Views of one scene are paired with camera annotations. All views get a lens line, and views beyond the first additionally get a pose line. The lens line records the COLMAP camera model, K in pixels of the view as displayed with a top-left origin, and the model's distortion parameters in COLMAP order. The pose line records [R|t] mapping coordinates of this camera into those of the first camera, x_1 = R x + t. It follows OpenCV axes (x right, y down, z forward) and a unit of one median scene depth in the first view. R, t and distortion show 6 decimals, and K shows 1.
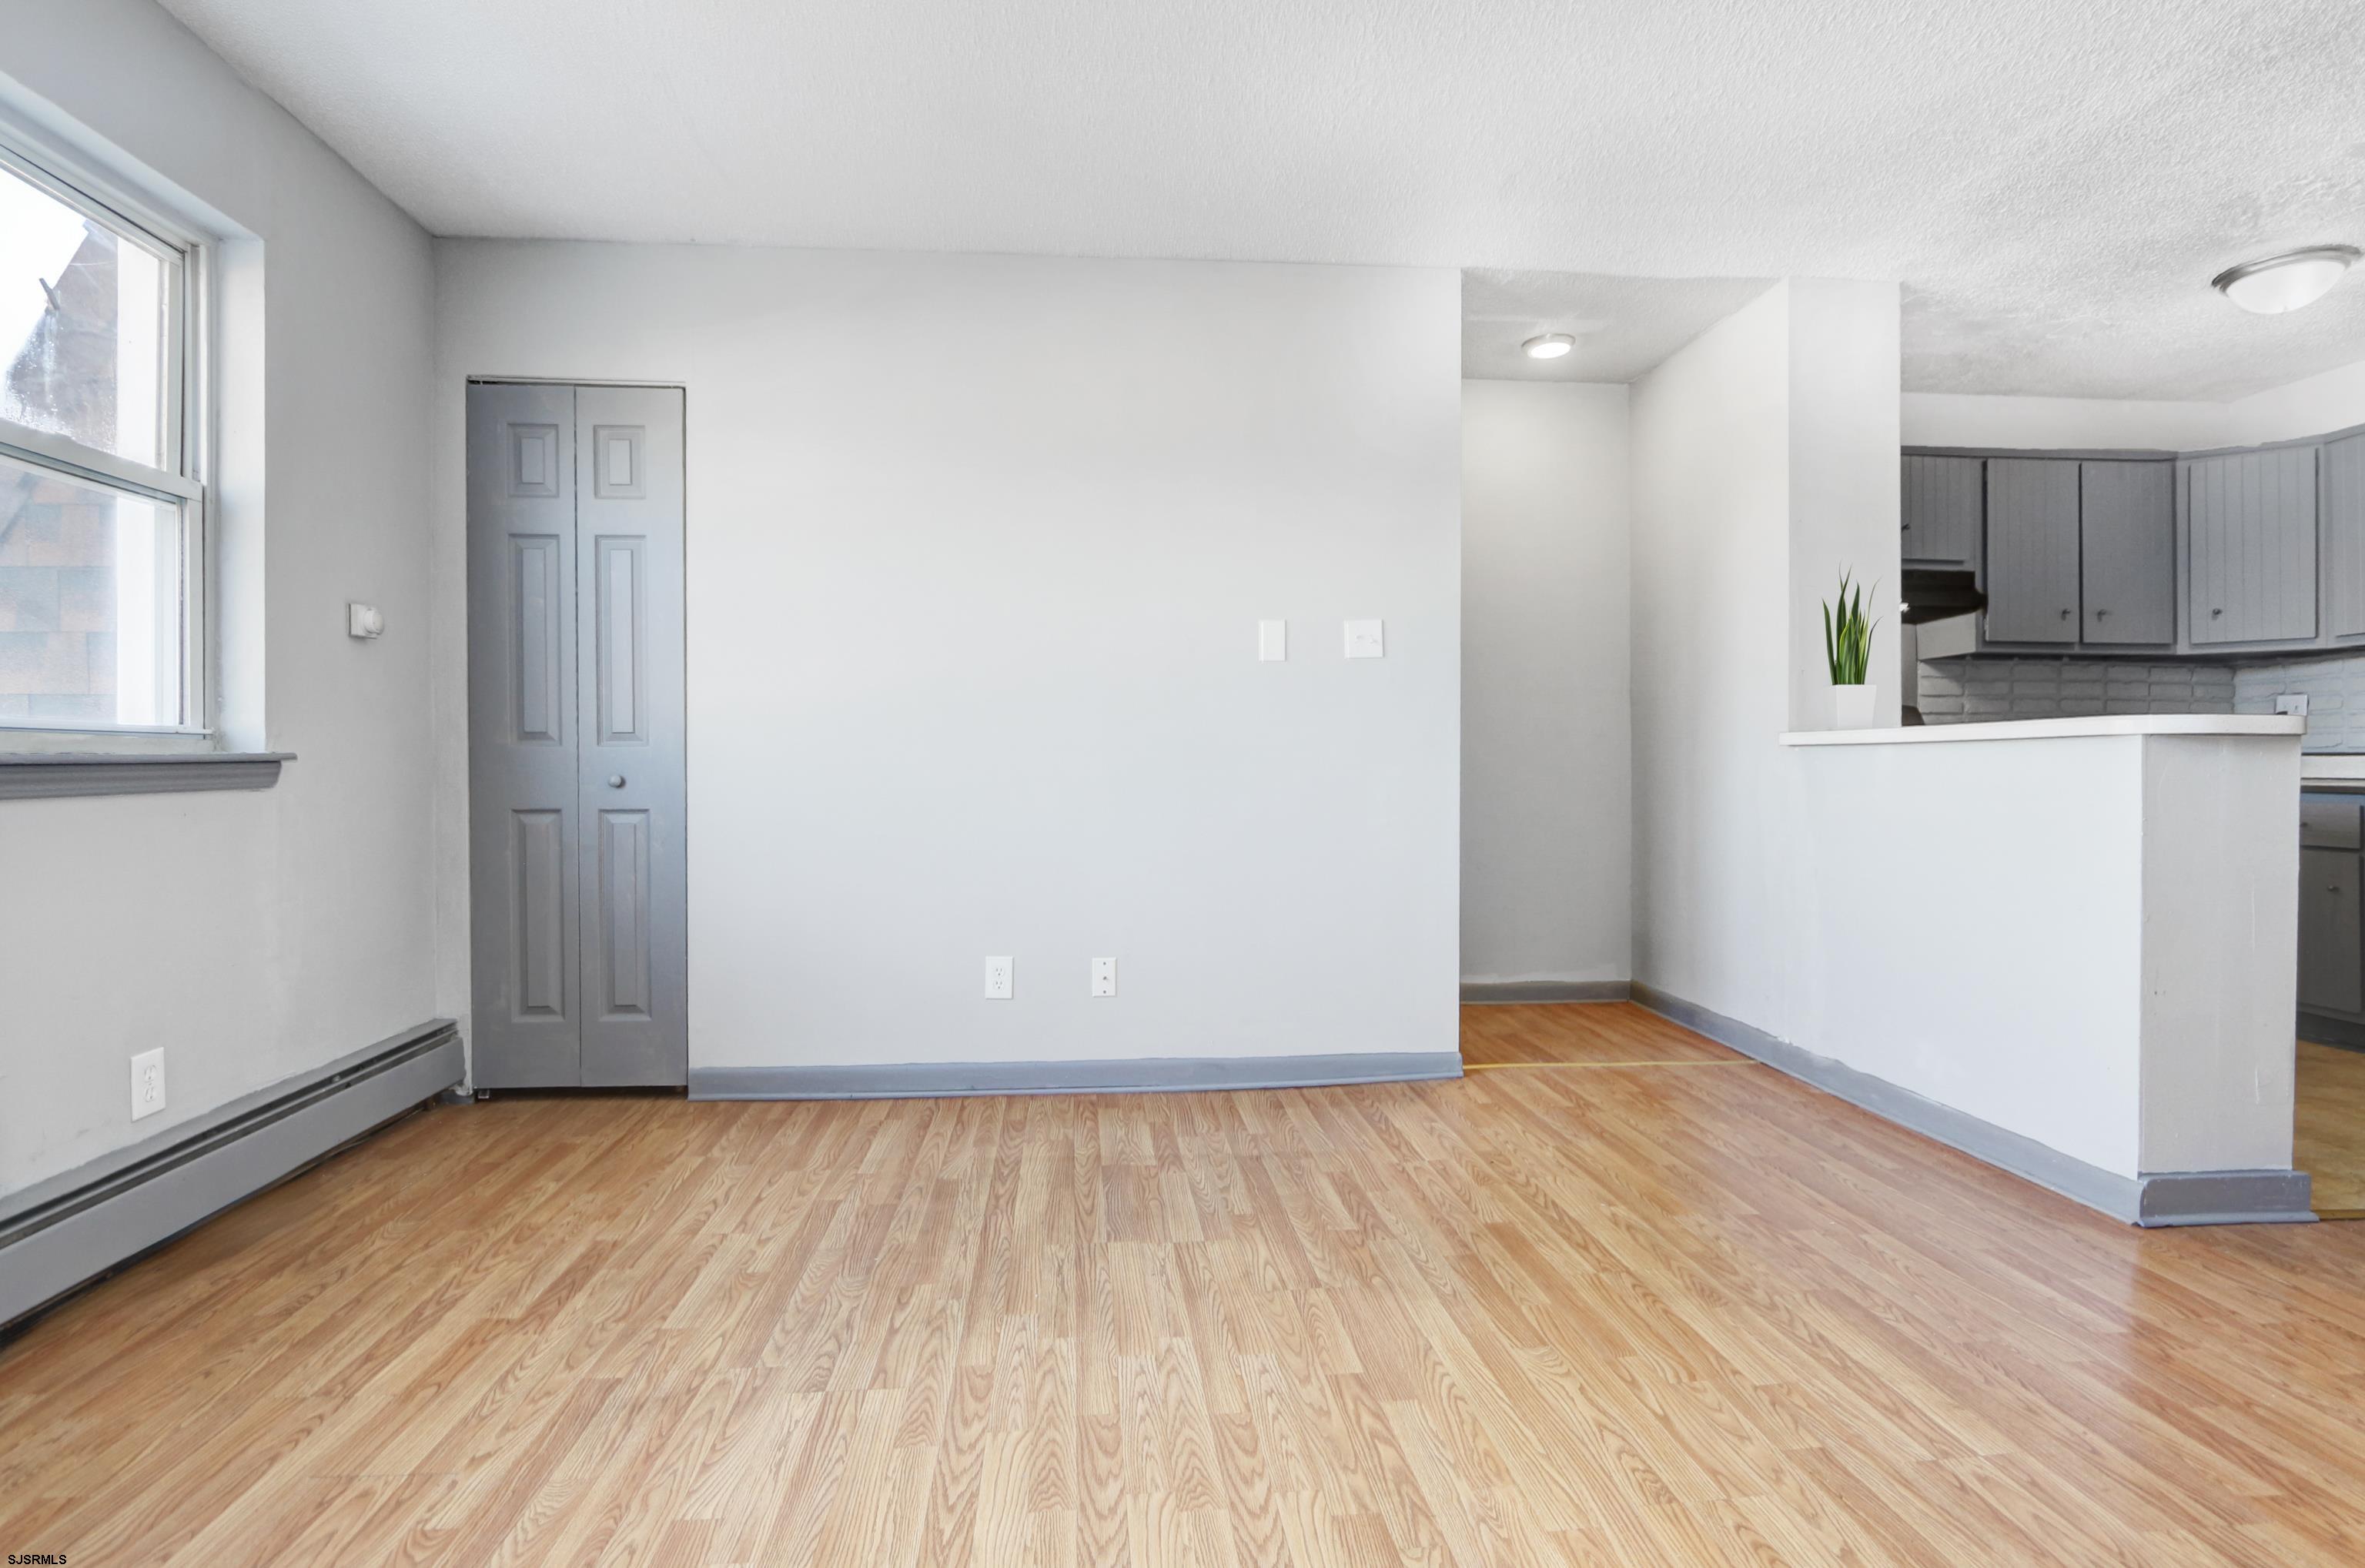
lens RADIAL K [[1127.3, 0, 1182.6], [0, 1127.3, 776.8], [0, 0, 1]] dist [-0.017780, 0.002880]
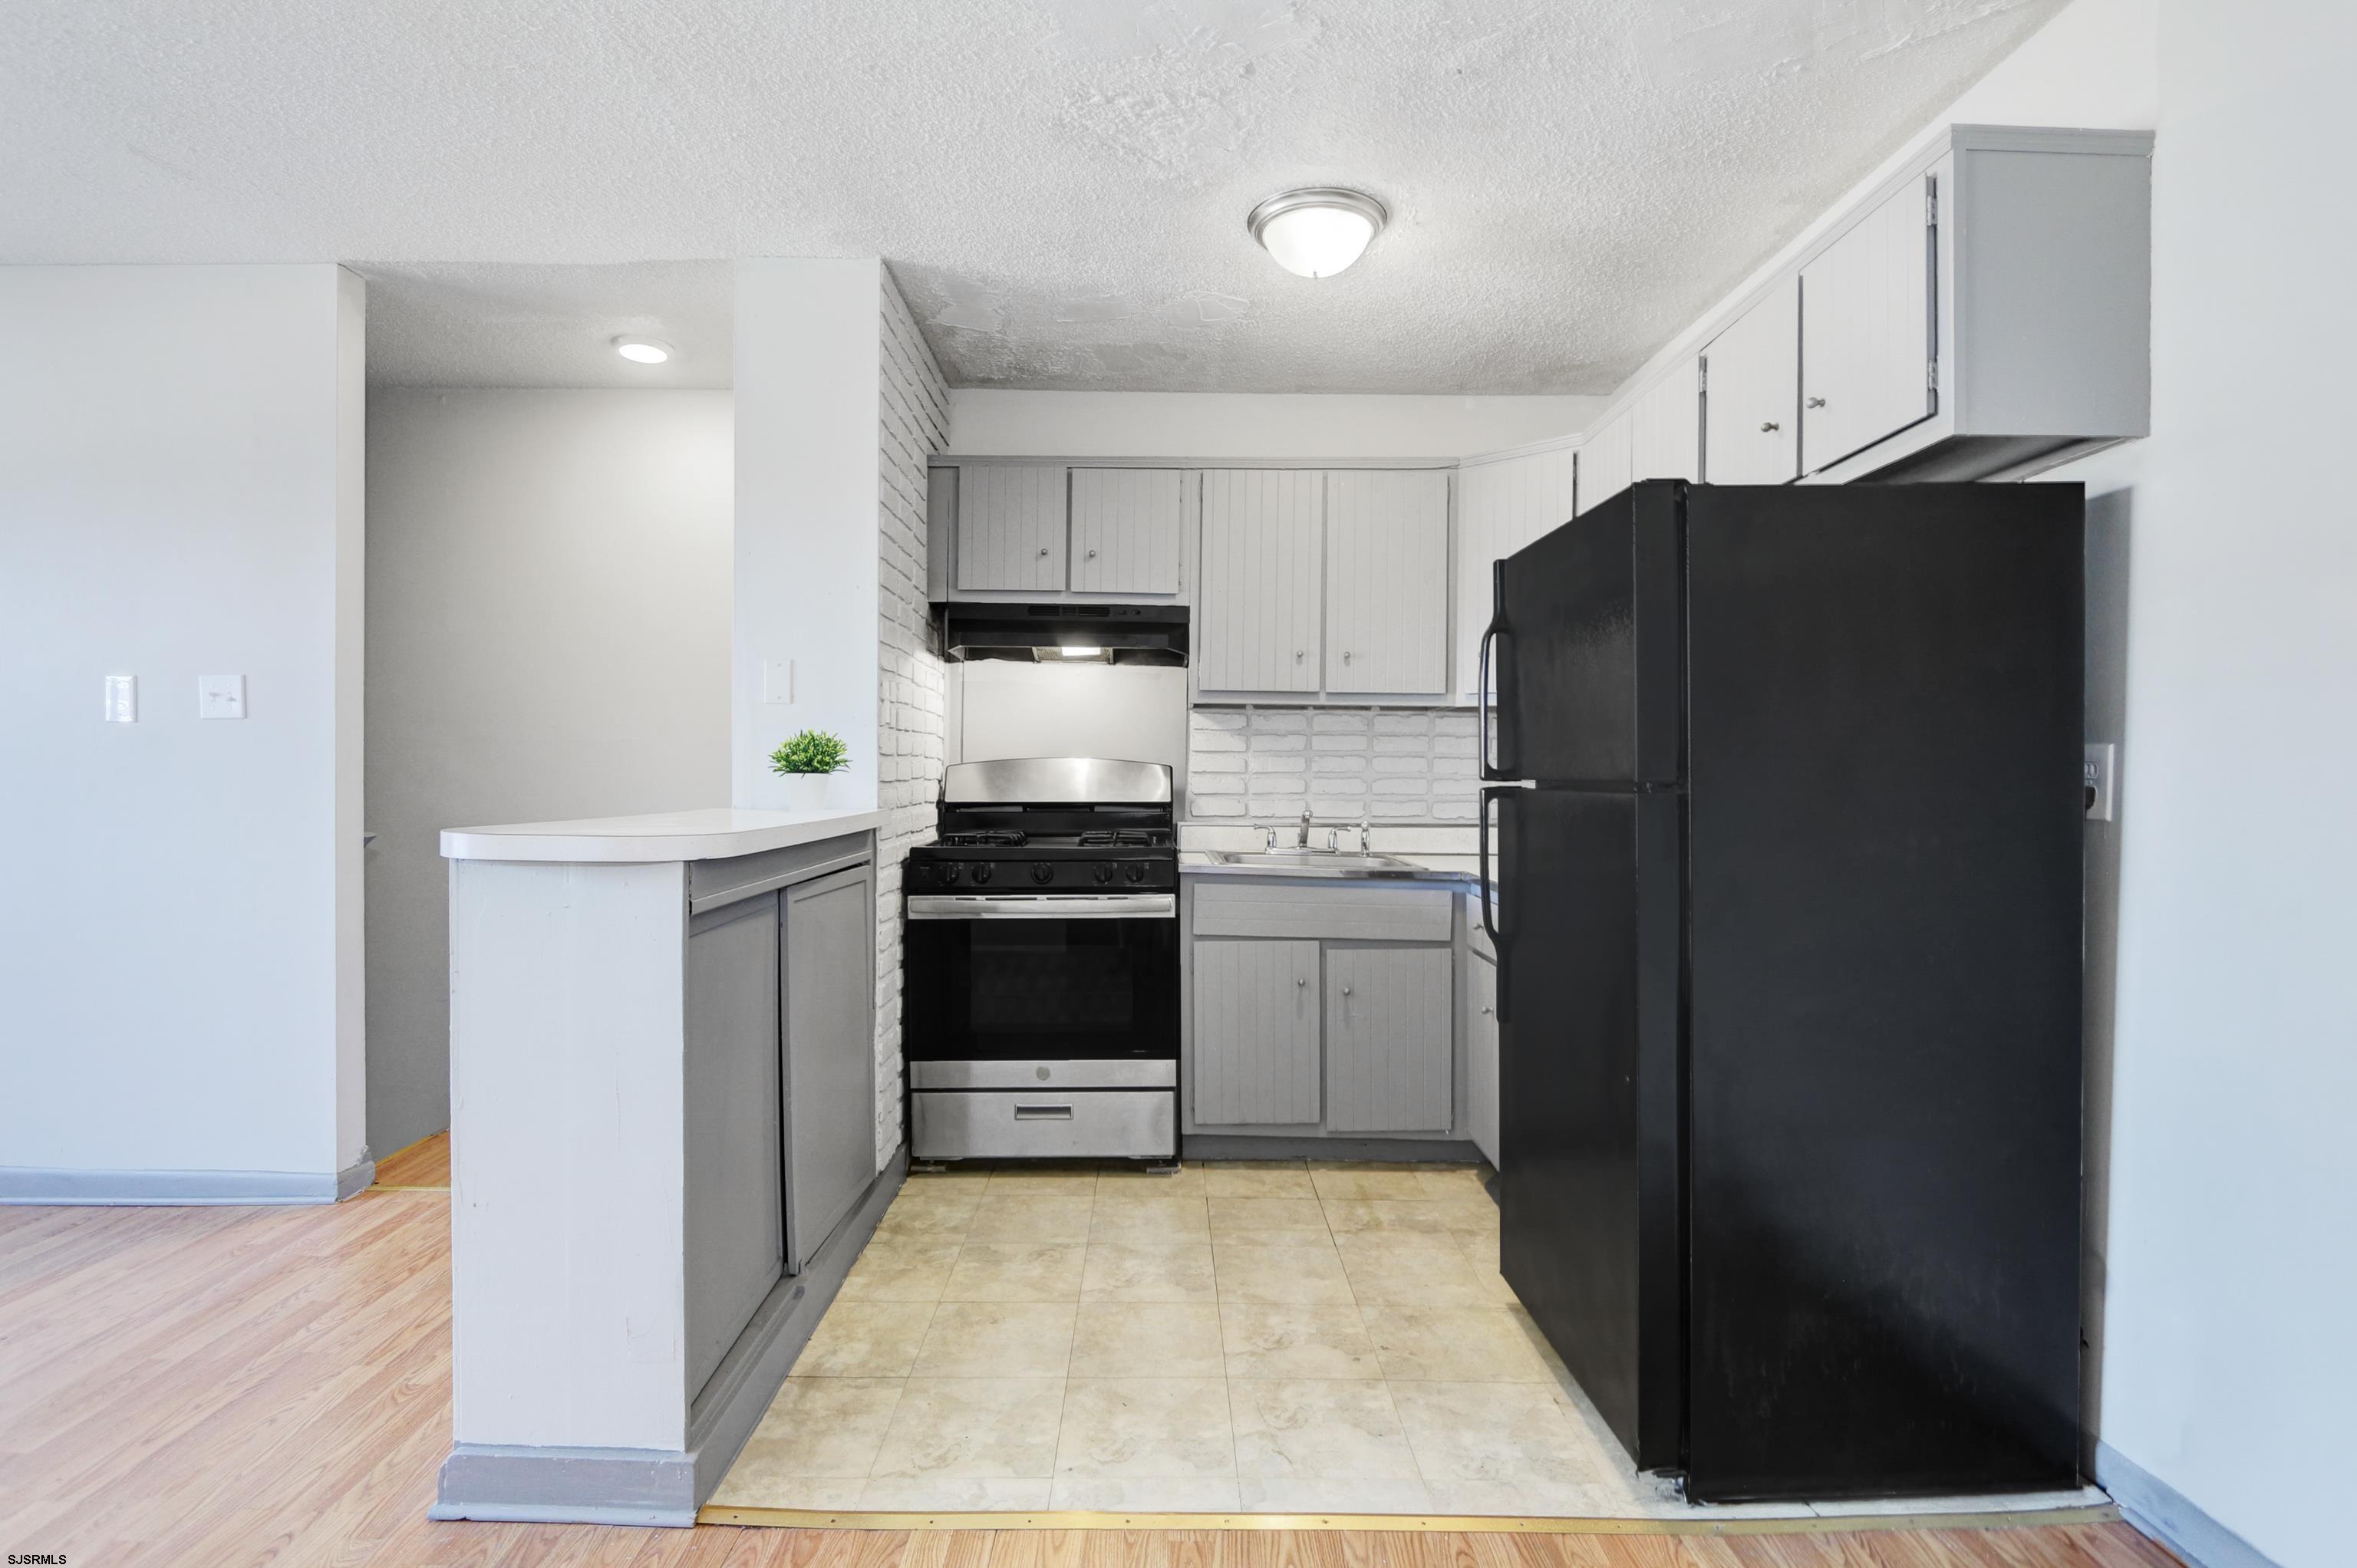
lens RADIAL K [[1123.5, 0, 1168.8], [0, 1123.5, 798.3], [0, 0, 1]] dist [-0.017780, 0.002880]
pose [[0.996488, 0.013571, -0.082633, 0.960609], [-0.012715, 0.999860, 0.010867, -0.062106], [0.082769, -0.009779, 0.996521, 0.209648]]
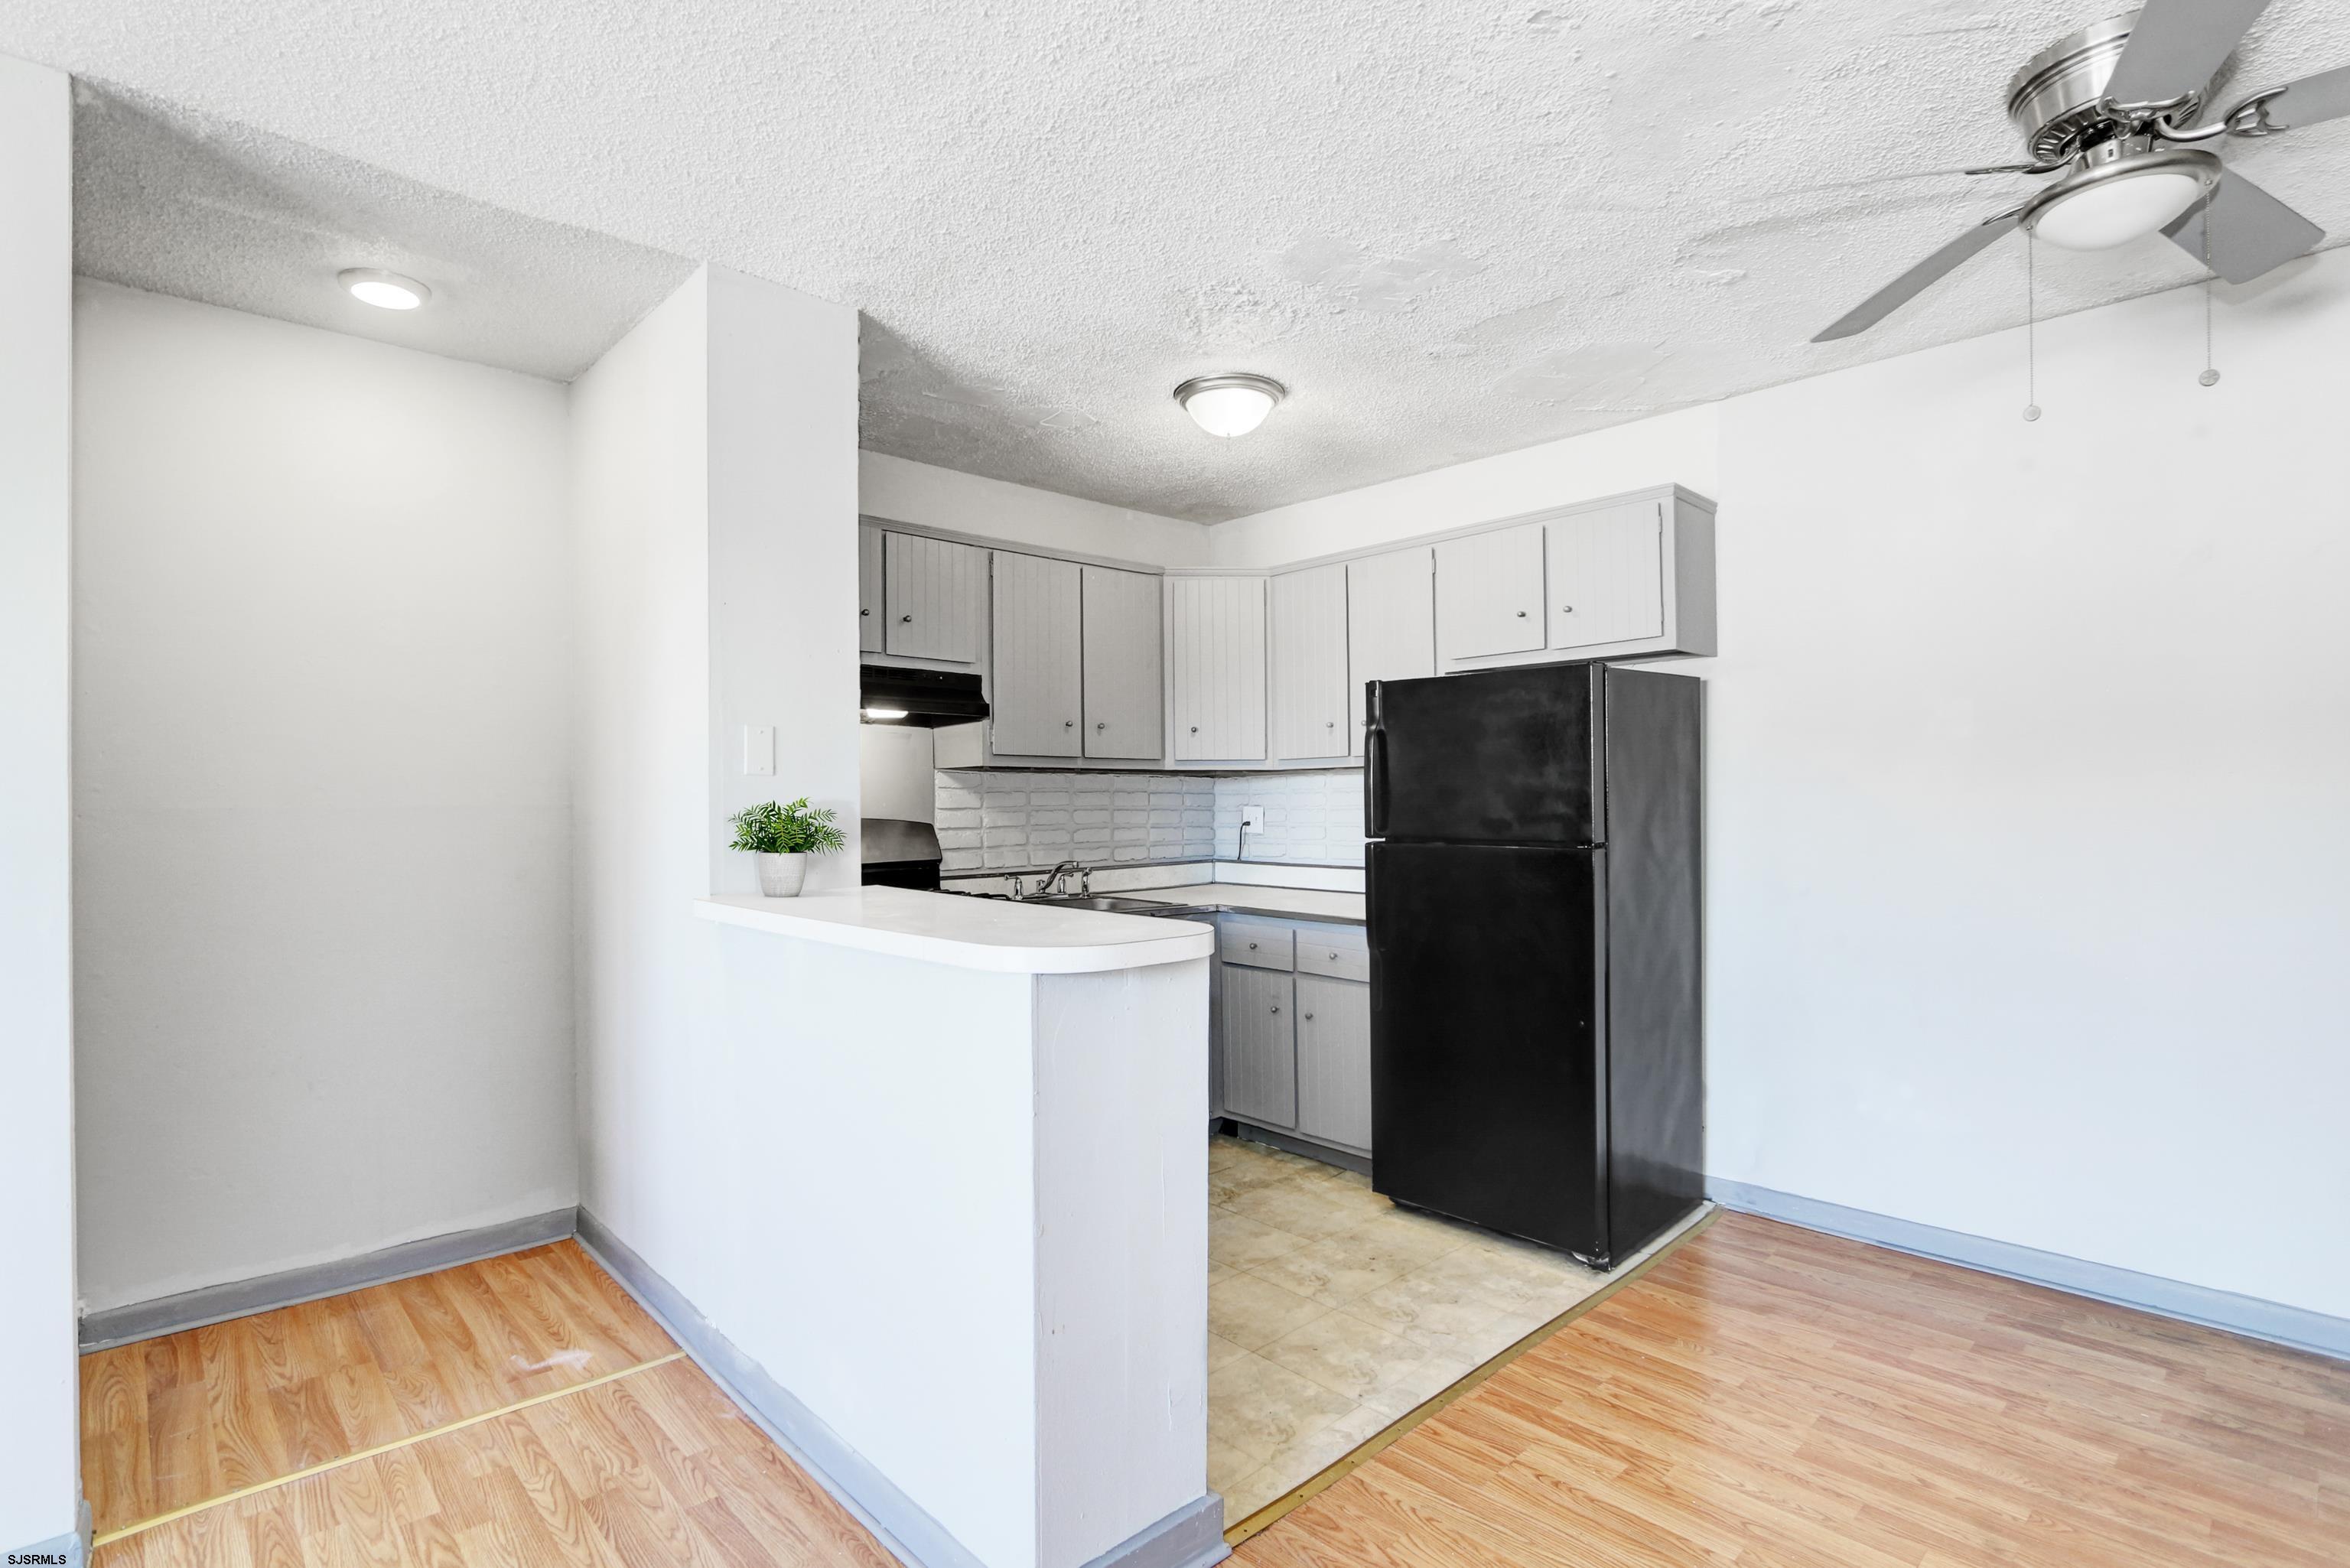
lens RADIAL K [[1120.2, 0, 1148.5], [0, 1120.2, 806.7], [0, 0, 1]] dist [-0.017780, 0.002880]
pose [[0.789600, -0.006475, 0.613587, 0.336566], [0.008242, 0.999966, -0.000054, -0.097878], [-0.613566, 0.005100, 0.789627, 0.274259]]
